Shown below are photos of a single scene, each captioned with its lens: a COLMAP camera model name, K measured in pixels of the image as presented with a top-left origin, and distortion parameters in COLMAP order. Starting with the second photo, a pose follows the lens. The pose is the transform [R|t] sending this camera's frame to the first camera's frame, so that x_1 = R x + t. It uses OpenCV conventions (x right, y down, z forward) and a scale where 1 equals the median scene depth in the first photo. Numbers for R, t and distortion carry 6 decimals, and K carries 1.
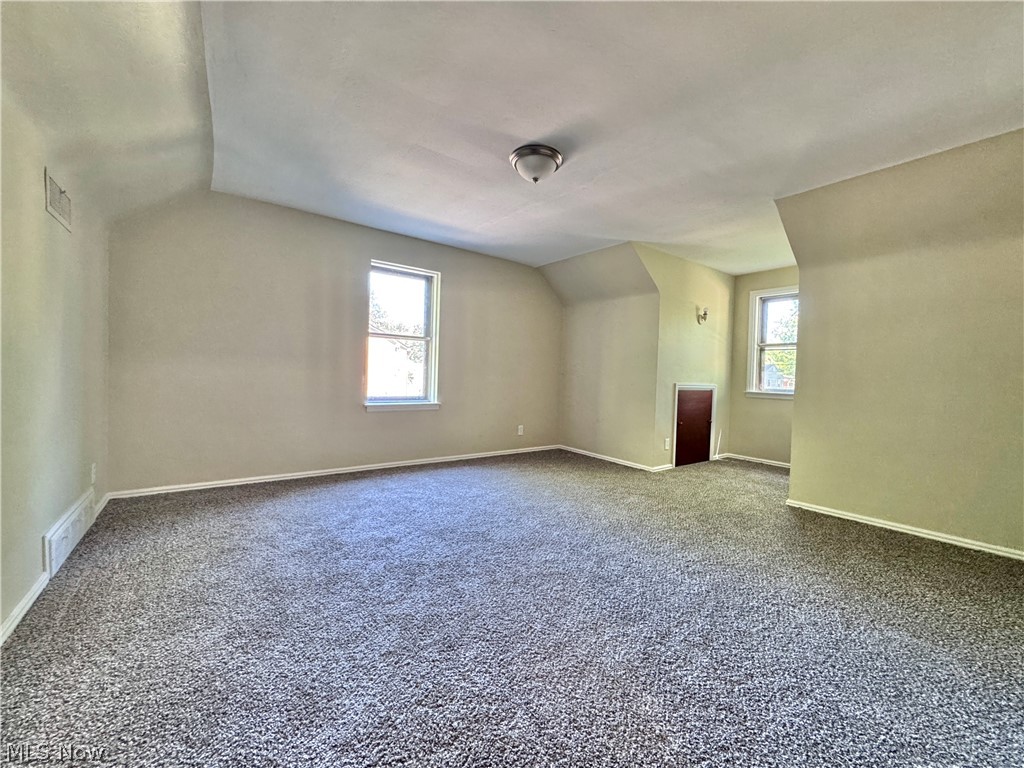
lens RADIAL K [[410.3, 0, 514.3], [0, 410.3, 384.3], [0, 0, 1]] dist [-0.005173, 0.000503]
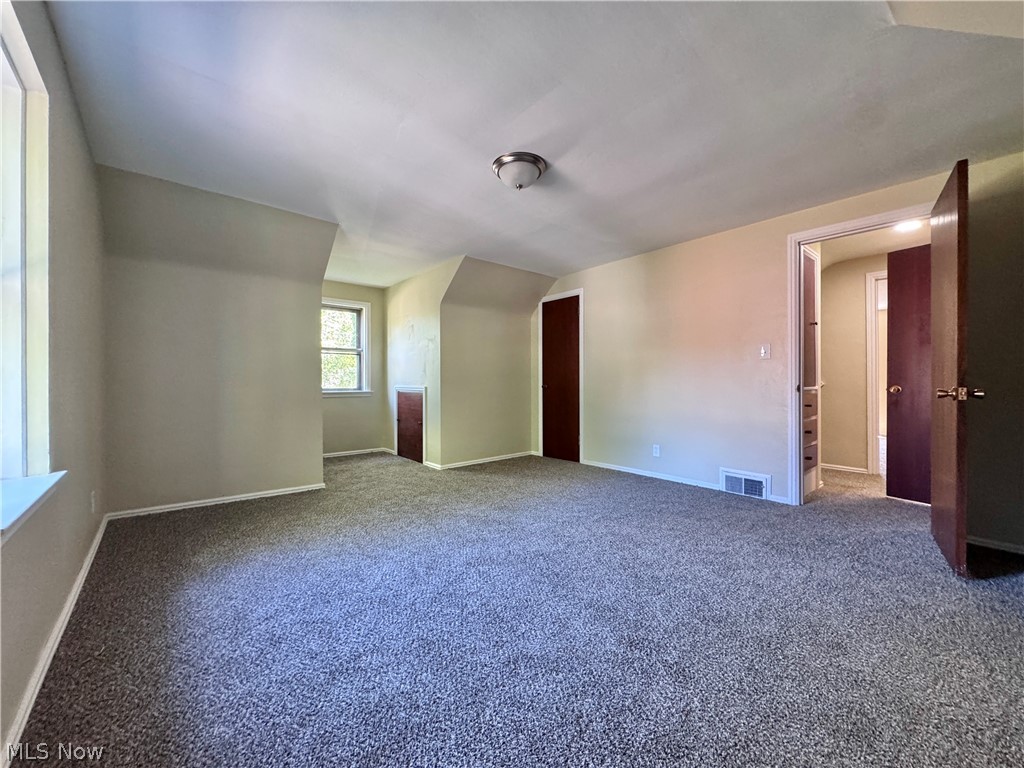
lens RADIAL K [[410.3, 0, 513.3], [0, 410.3, 378.8], [0, 0, 1]] dist [-0.005173, 0.000503]
pose [[-0.058693, -0.031658, 0.997774, -0.624196], [0.031044, 0.998956, 0.033522, -0.041335], [-0.997793, 0.032942, -0.057649, 0.707053]]
